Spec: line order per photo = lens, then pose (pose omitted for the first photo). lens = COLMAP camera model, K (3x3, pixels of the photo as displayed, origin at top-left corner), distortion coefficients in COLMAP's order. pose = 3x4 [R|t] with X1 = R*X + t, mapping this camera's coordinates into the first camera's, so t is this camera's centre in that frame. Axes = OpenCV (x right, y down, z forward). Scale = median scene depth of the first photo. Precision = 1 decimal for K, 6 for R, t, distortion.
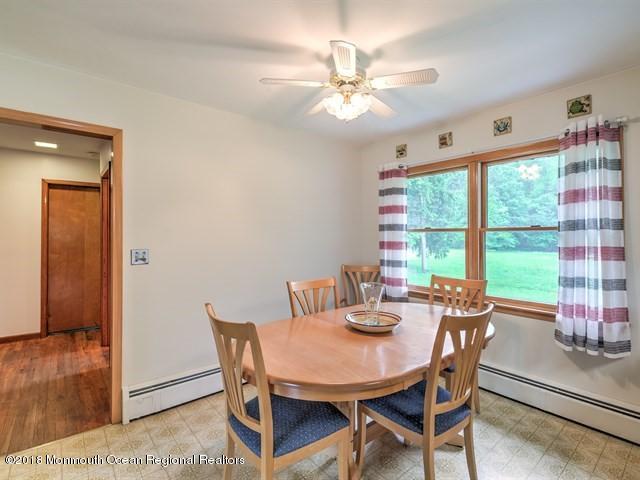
lens RADIAL K [[311.6, 0, 323.5], [0, 311.6, 237.0], [0, 0, 1]] dist [0.005526, -0.000962]
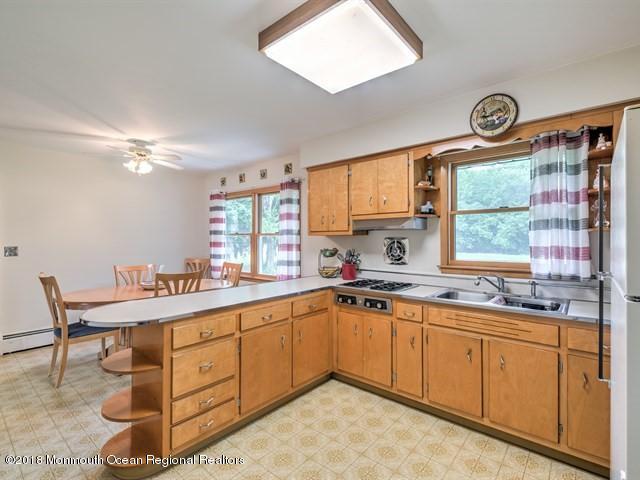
lens RADIAL K [[304.2, 0, 321.1], [0, 304.2, 239.3], [0, 0, 1]] dist [-0.002160, 0.000099]
pose [[0.984249, 0.001028, 0.176784, 0.470111], [-0.001225, 0.999999, 0.001002, -0.000090], [-0.176783, -0.001202, 0.984249, -0.547941]]
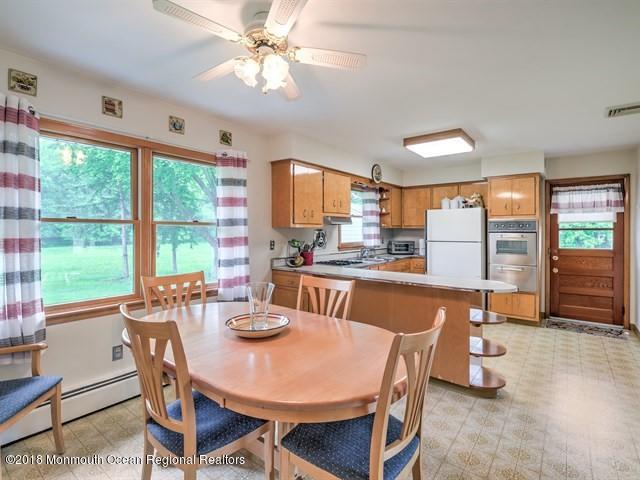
lens RADIAL K [[323.3, 0, 325.6], [0, 323.3, 235.9], [0, 0, 1]] dist [-0.002759, -0.002913]
pose [[-0.222797, -0.010376, 0.974810, -0.476619], [0.003336, 0.999929, 0.011405, 0.005570], [-0.974859, 0.005793, -0.222747, 0.603505]]
